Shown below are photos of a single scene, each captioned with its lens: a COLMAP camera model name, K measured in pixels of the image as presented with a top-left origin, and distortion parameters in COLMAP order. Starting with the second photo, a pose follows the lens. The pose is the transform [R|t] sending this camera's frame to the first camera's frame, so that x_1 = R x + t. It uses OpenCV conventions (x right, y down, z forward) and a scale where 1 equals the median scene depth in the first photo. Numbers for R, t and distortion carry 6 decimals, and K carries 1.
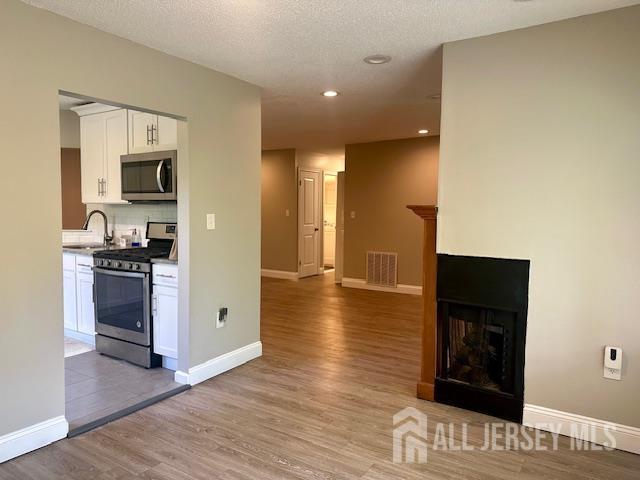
lens RADIAL K [[441.4, 0, 323.5], [0, 441.4, 240.5], [0, 0, 1]] dist [0.071158, -0.110359]
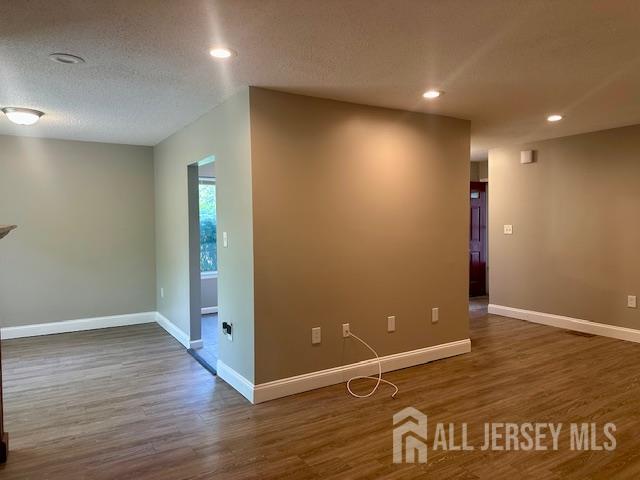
lens RADIAL K [[452.1, 0, 320.0], [0, 452.1, 240.0], [0, 0, 1]] dist [0.073650, -0.083694]
pose [[-0.434445, 0.030630, -0.900177, 0.756413], [-0.053390, 0.996788, 0.059685, -0.136168], [0.899115, 0.073990, -0.431414, 1.954252]]
